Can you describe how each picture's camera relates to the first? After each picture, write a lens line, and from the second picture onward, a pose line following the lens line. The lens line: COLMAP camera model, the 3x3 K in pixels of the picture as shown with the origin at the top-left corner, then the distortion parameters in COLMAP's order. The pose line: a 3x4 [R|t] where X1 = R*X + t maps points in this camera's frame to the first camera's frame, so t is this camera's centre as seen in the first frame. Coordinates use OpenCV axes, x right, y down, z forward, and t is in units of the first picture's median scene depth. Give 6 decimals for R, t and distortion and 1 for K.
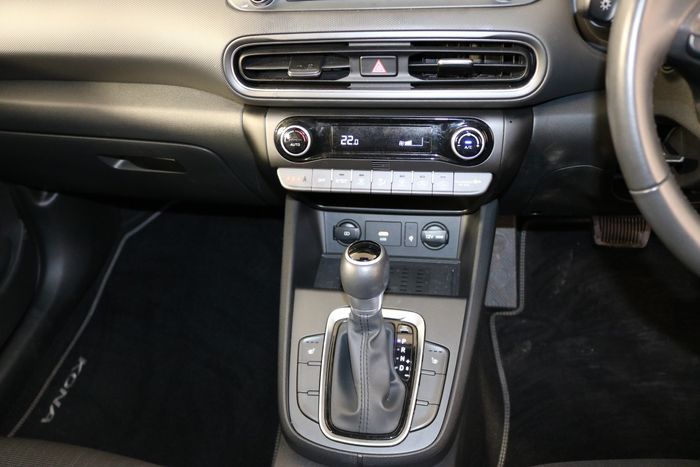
lens RADIAL K [[630.8, 0, 333.8], [0, 630.8, 233.2], [0, 0, 1]] dist [-0.149536, 0.002638]
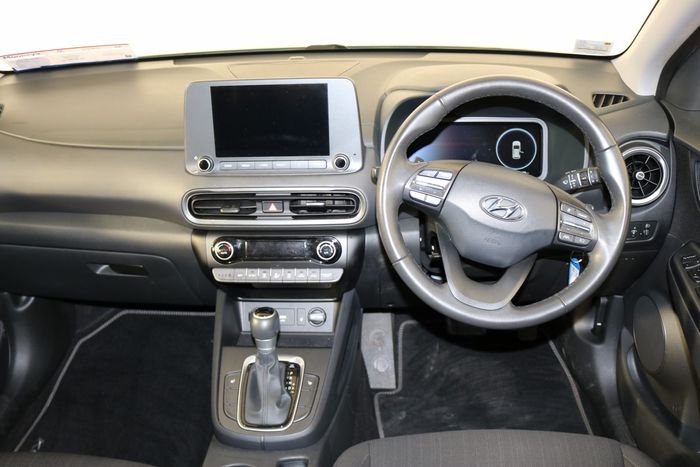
lens RADIAL K [[671.3, 0, 350.0], [0, 671.3, 233.5], [0, 0, 1]] dist [-0.018688, -0.000127]
pose [[0.991579, -0.002021, 0.129489, 0.038078], [0.030798, 0.974872, -0.220626, 0.201555], [-0.125789, 0.222756, 0.966725, -0.736183]]
